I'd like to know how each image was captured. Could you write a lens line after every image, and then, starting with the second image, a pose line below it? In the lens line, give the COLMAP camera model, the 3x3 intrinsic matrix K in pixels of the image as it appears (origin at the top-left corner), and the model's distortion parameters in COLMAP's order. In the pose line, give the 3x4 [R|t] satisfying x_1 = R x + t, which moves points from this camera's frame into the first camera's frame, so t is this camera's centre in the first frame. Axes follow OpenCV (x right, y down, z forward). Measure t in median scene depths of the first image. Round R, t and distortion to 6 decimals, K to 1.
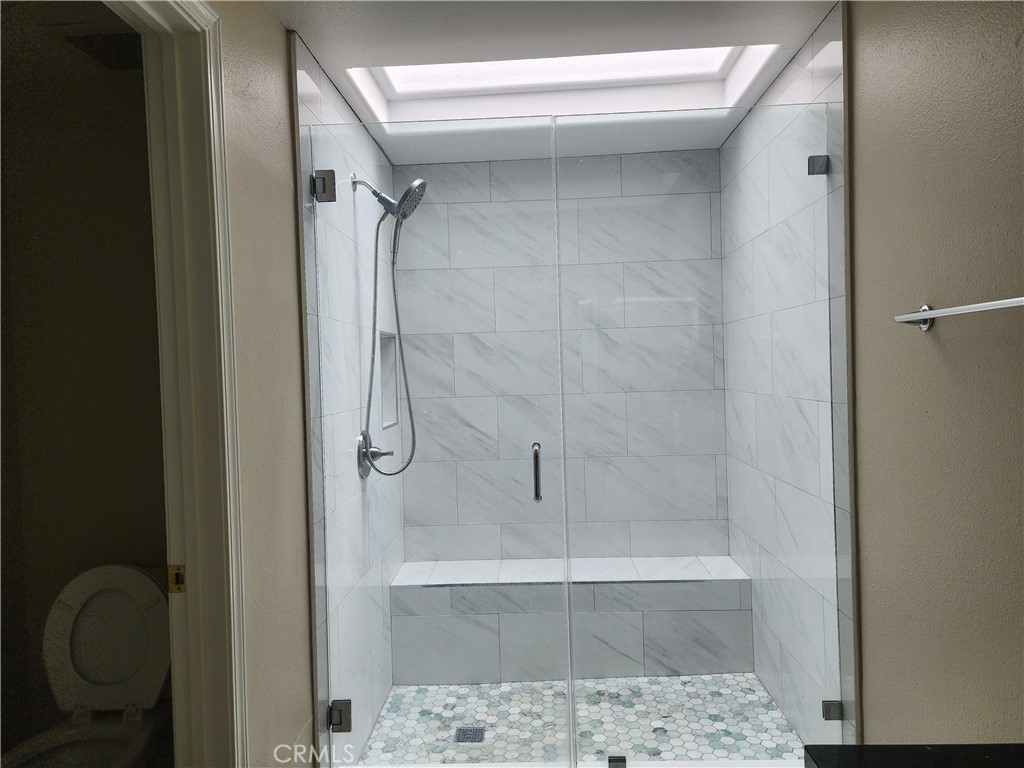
lens RADIAL K [[684.5, 0, 516.6], [0, 684.5, 381.1], [0, 0, 1]] dist [0.081203, -0.065778]
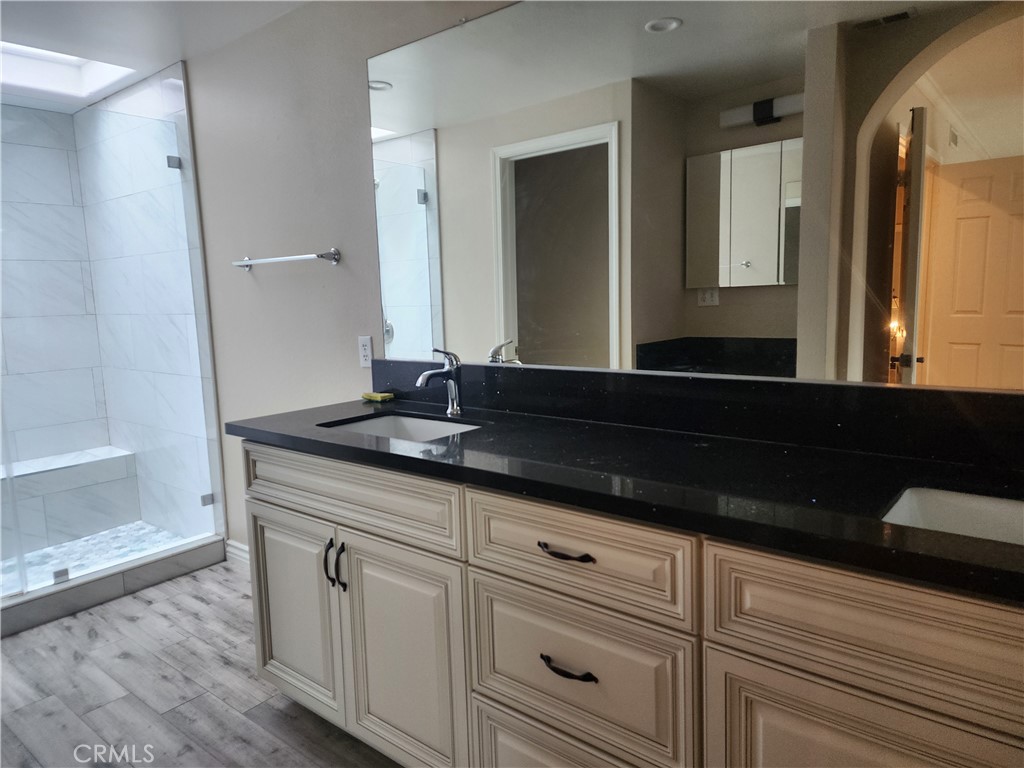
lens RADIAL K [[684.5, 0, 514.4], [0, 684.5, 379.8], [0, 0, 1]] dist [0.081203, -0.065778]
pose [[0.606363, -0.090145, 0.790062, -0.294804], [0.029076, 0.995403, 0.091258, 0.043091], [-0.794656, -0.032364, 0.606196, -0.437549]]
